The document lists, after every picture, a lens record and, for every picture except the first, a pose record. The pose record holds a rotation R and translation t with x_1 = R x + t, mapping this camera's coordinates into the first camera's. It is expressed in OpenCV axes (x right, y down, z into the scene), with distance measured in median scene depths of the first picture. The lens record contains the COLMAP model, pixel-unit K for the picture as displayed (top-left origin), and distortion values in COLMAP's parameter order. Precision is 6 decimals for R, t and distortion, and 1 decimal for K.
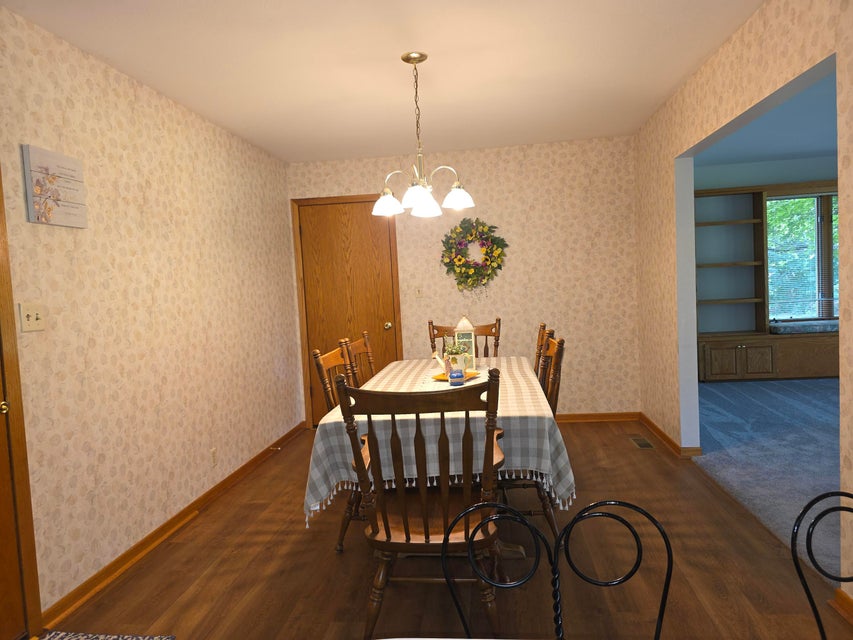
lens RADIAL K [[576.5, 0, 423.3], [0, 576.5, 319.5], [0, 0, 1]] dist [0.051221, -0.044623]
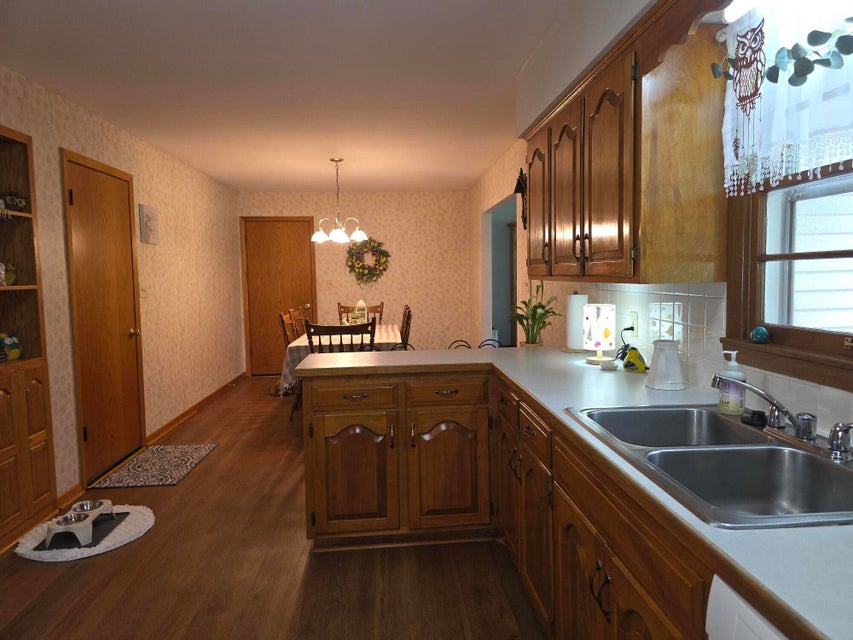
lens RADIAL K [[576.5, 0, 454.2], [0, 576.5, 317.6], [0, 0, 1]] dist [0.051221, -0.044623]
pose [[0.972497, 0.018745, 0.232161, -0.042288], [-0.020156, 0.999790, 0.003706, 0.027950], [-0.232043, -0.008284, 0.972670, -0.545671]]
